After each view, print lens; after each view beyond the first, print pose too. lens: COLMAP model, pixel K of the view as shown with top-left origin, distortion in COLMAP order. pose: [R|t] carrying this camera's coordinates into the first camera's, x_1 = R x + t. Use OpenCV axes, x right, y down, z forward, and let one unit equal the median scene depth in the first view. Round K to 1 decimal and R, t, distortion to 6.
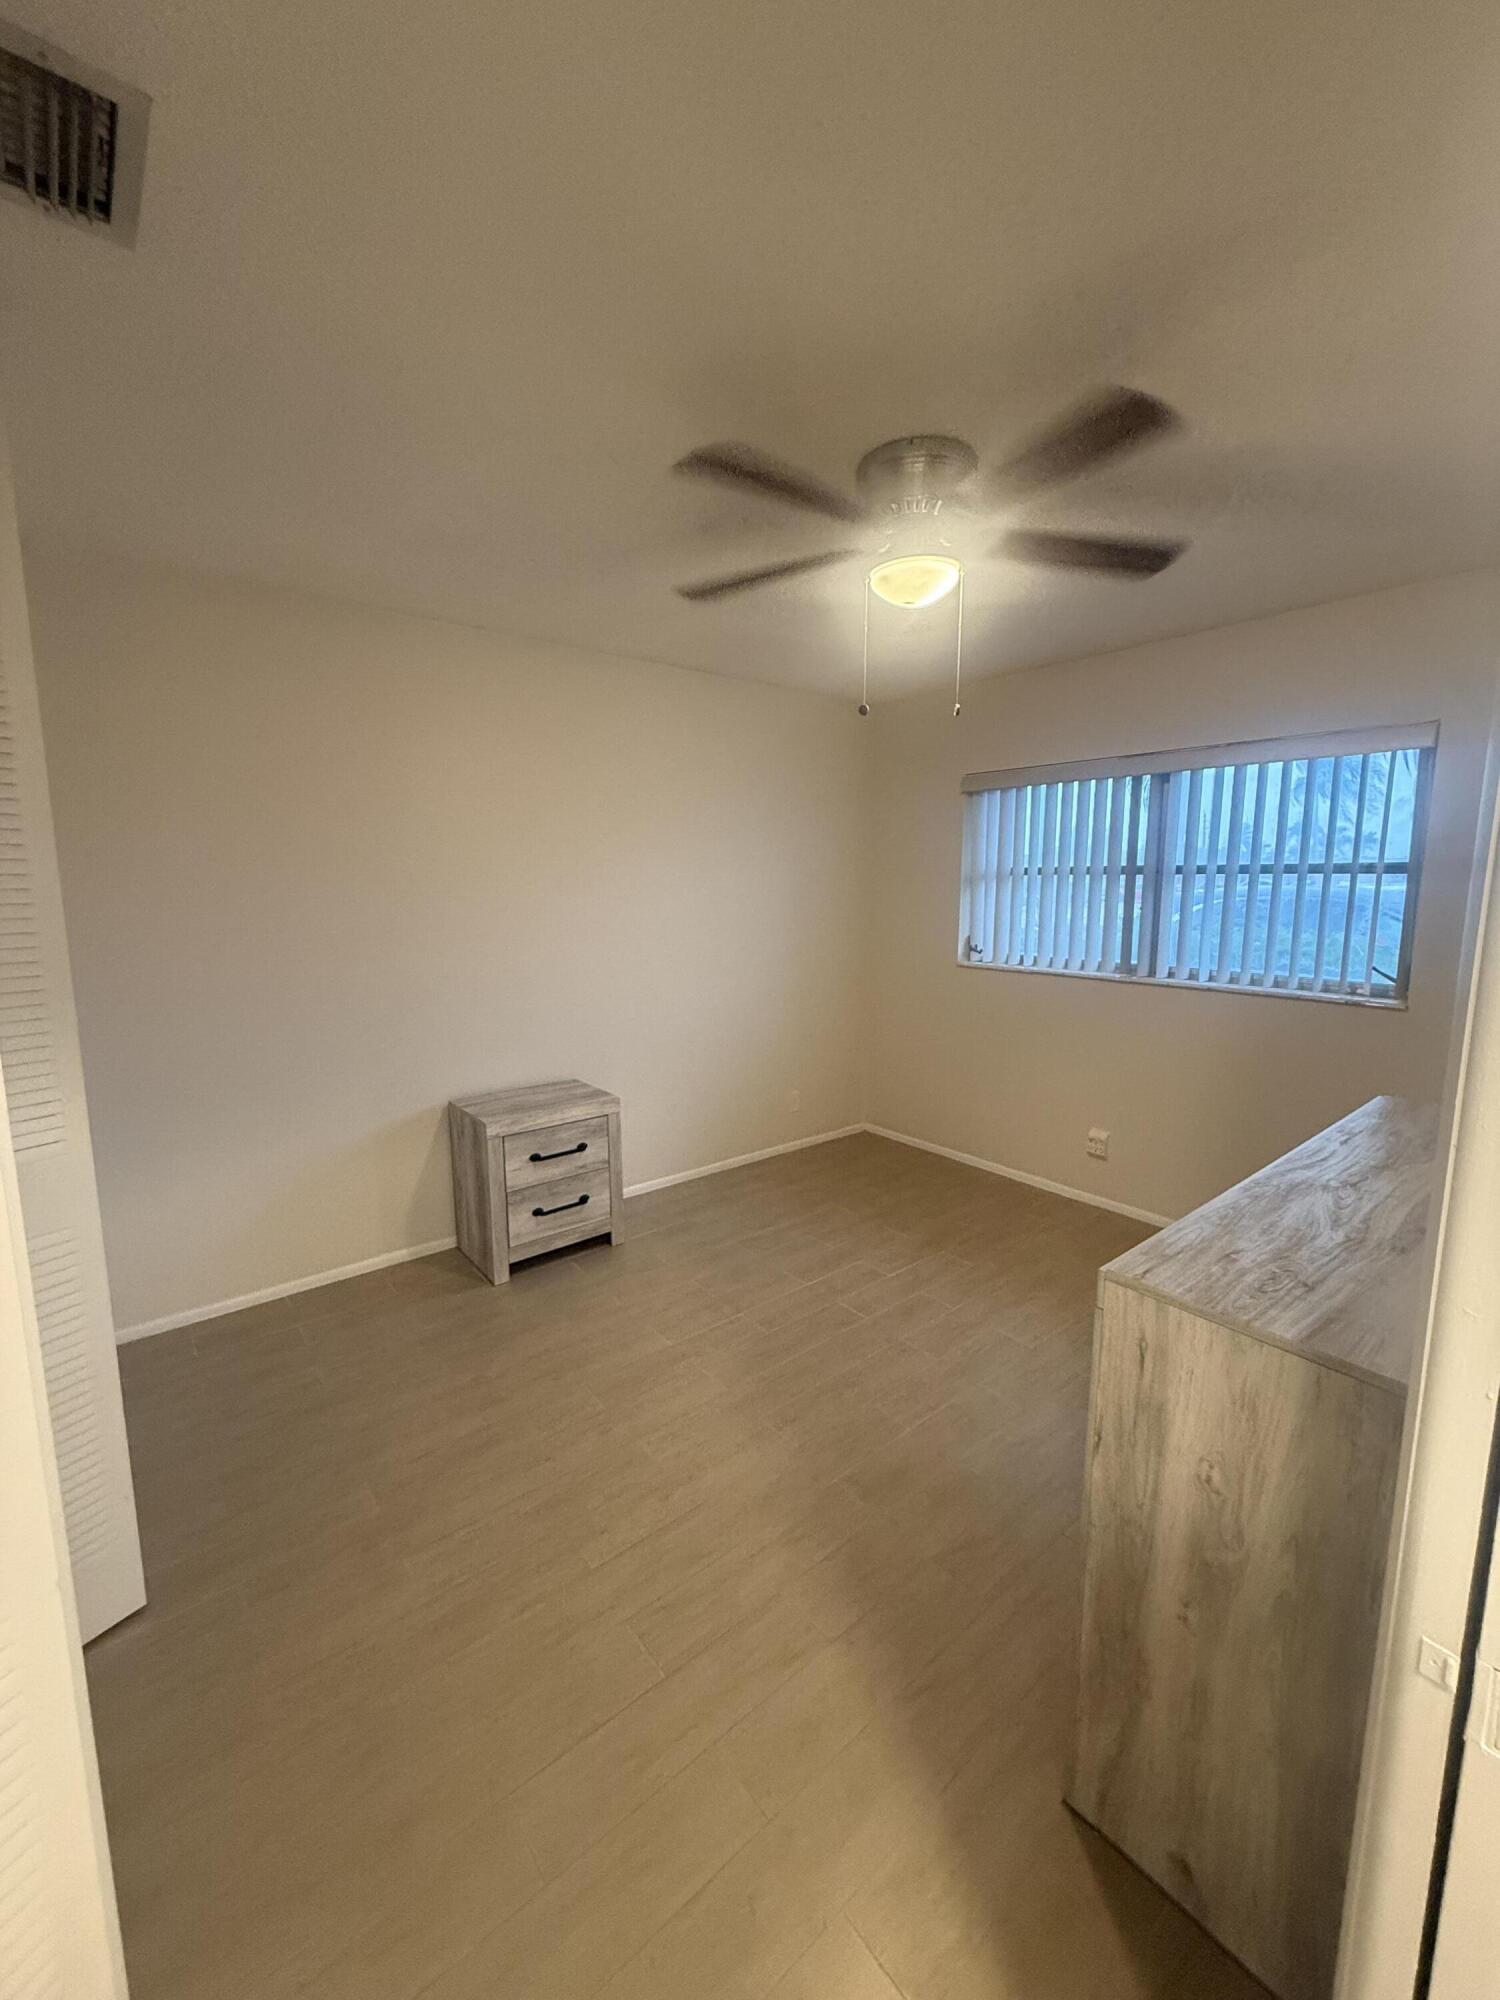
lens RADIAL K [[803.3, 0, 748.7], [0, 803.3, 996.0], [0, 0, 1]] dist [-0.000012, -0.000461]
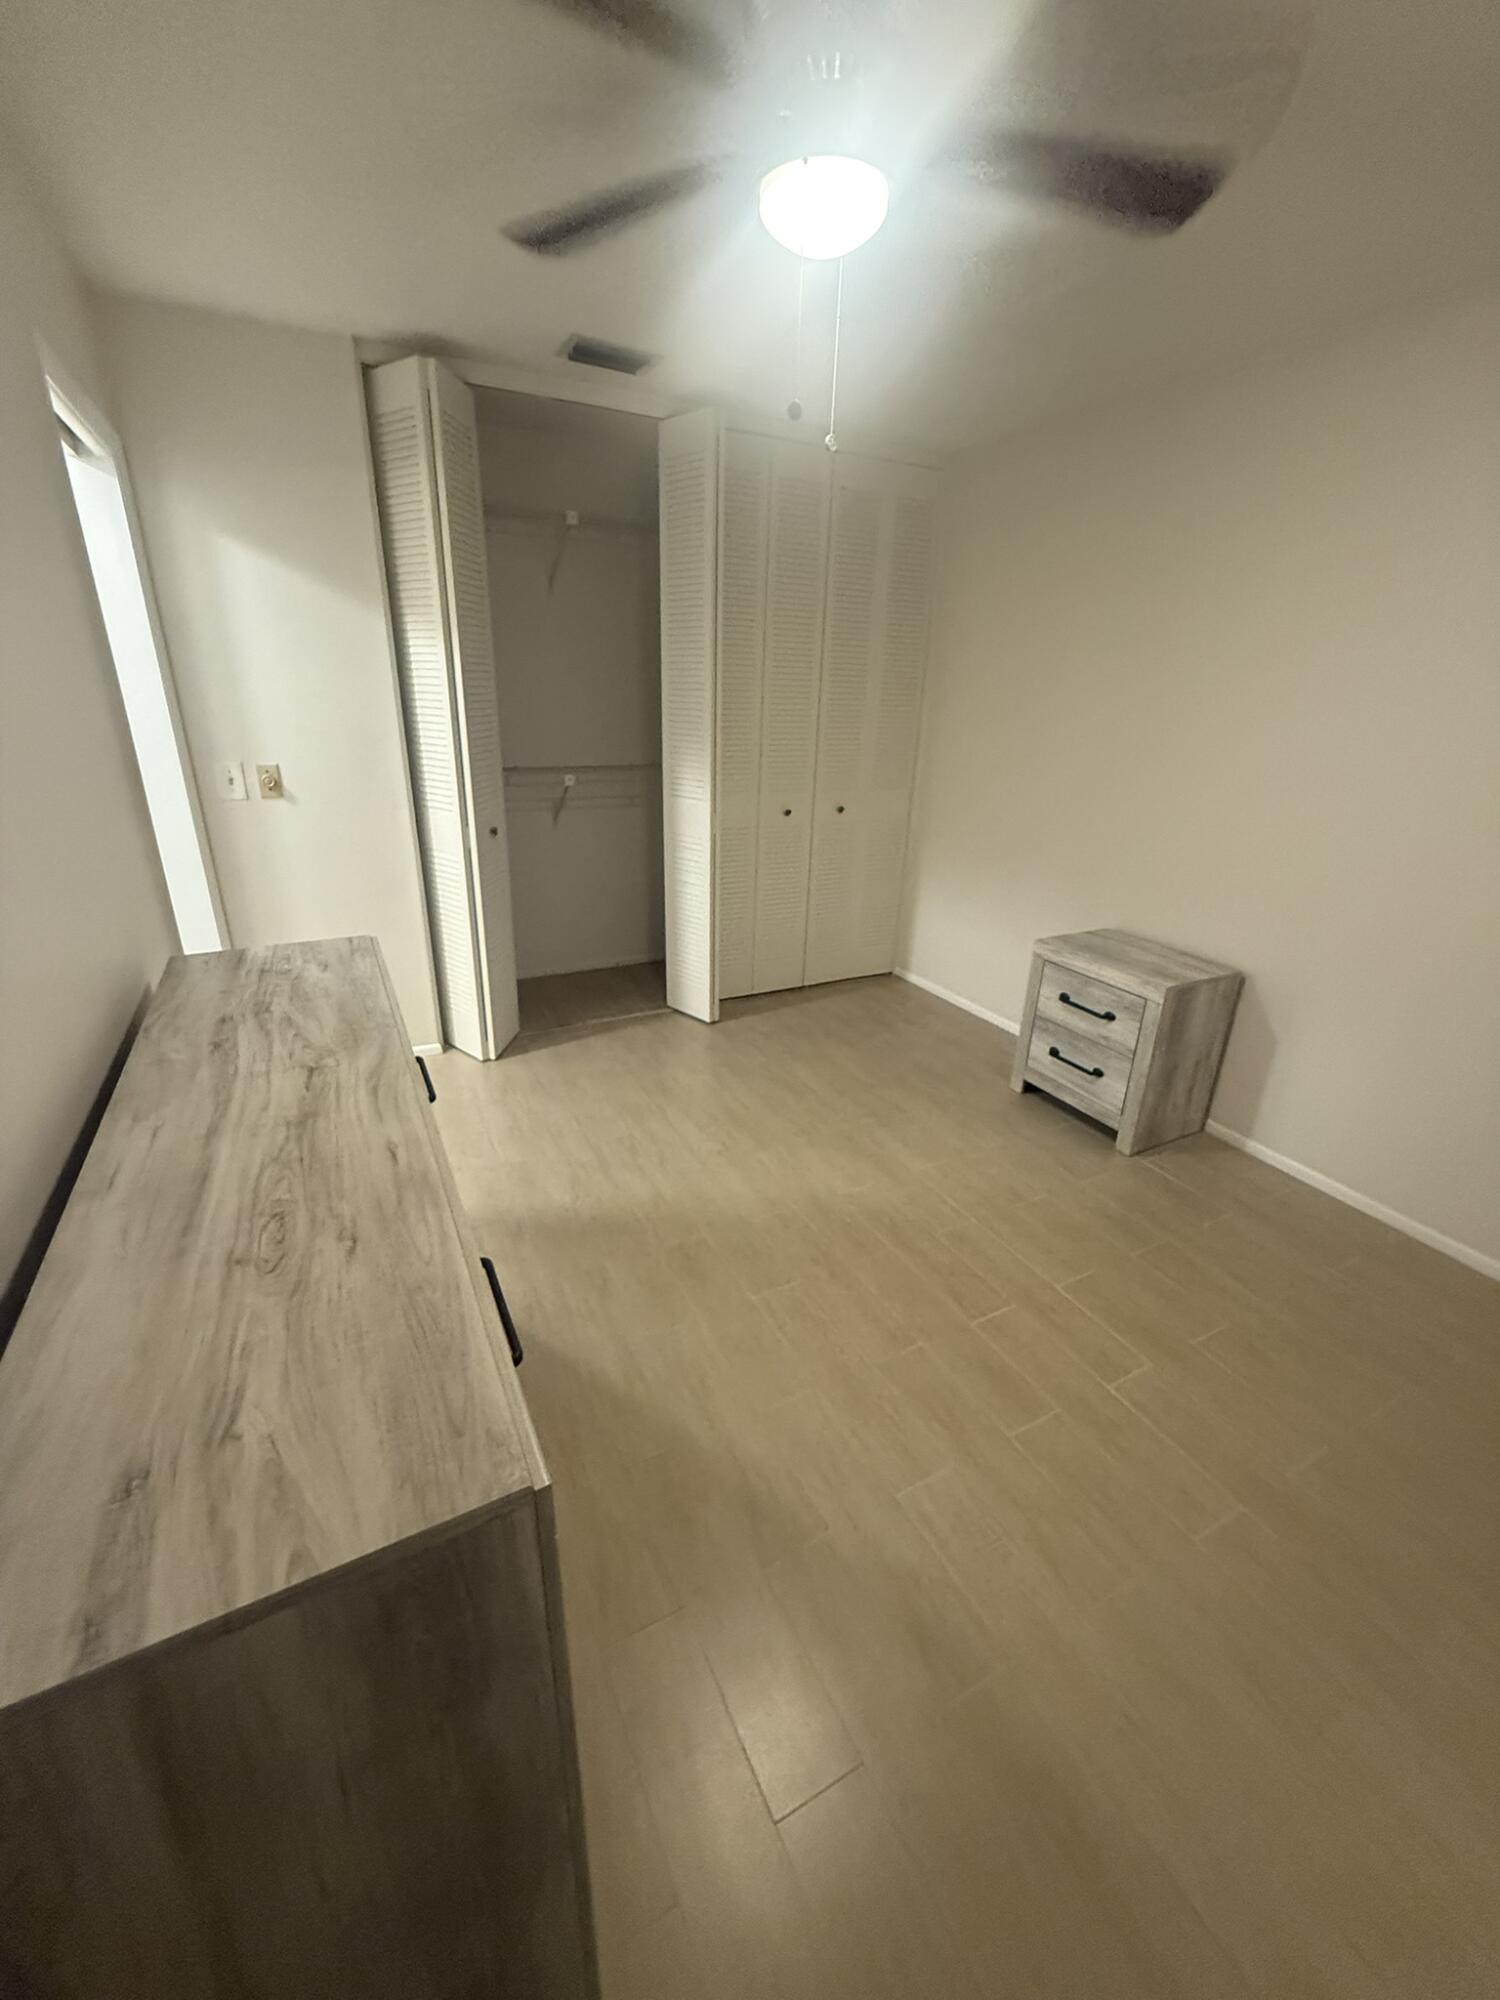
lens RADIAL K [[803.3, 0, 749.8], [0, 803.3, 1002.0], [0, 0, 1]] dist [-0.000012, -0.000461]
pose [[-0.206740, 0.353157, -0.912435, 0.811620], [-0.163343, 0.907036, 0.388078, -0.123573], [0.964665, 0.229271, -0.129835, 0.895461]]
